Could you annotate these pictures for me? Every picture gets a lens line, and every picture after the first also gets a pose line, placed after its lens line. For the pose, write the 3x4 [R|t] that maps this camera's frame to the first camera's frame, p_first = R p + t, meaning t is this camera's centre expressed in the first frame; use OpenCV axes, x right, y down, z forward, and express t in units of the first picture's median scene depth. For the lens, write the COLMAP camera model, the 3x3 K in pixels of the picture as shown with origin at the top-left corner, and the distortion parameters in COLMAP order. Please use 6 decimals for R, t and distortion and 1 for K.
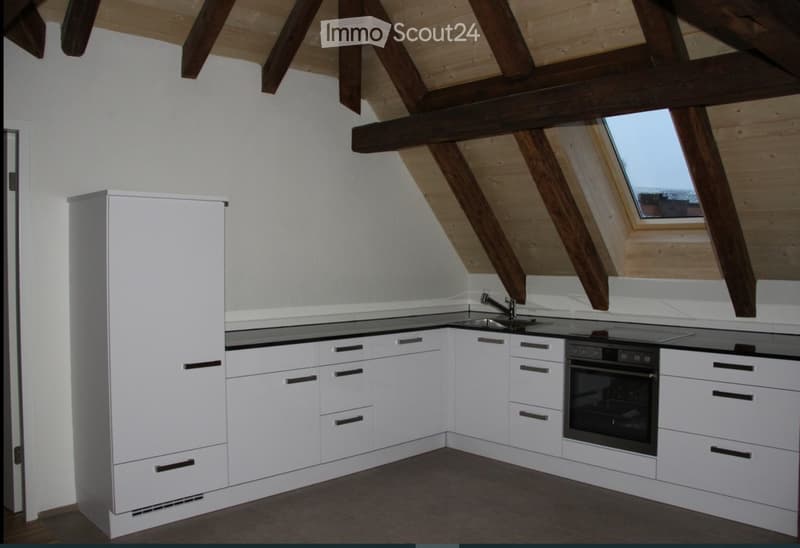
lens RADIAL K [[715.7, 0, 400.0], [0, 715.7, 274.0], [0, 0, 1]] dist [-0.001979, -0.003418]
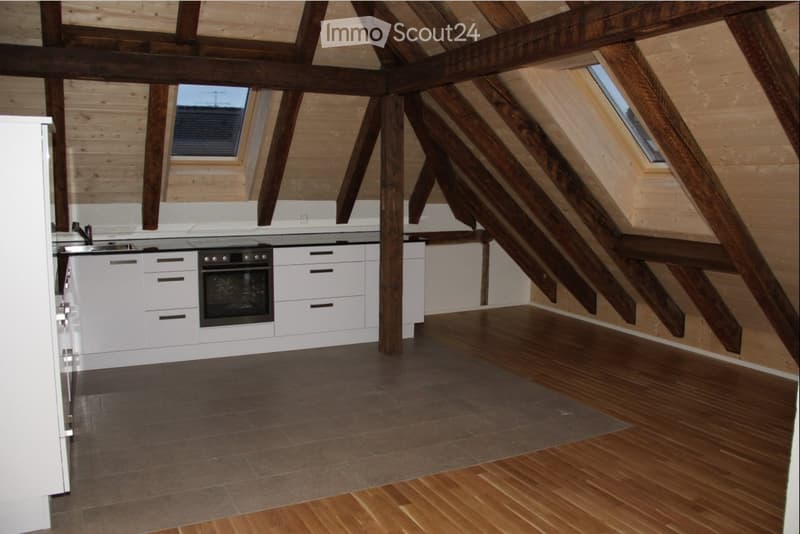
lens RADIAL K [[691.0, 0, 400.0], [0, 691.0, 267.0], [0, 0, 1]] dist [-0.168711, 0.000756]
pose [[0.301179, -0.114503, 0.946668, -0.854756], [0.016231, 0.993236, 0.114972, -0.014924], [-0.953429, -0.019262, 0.301001, 0.311885]]
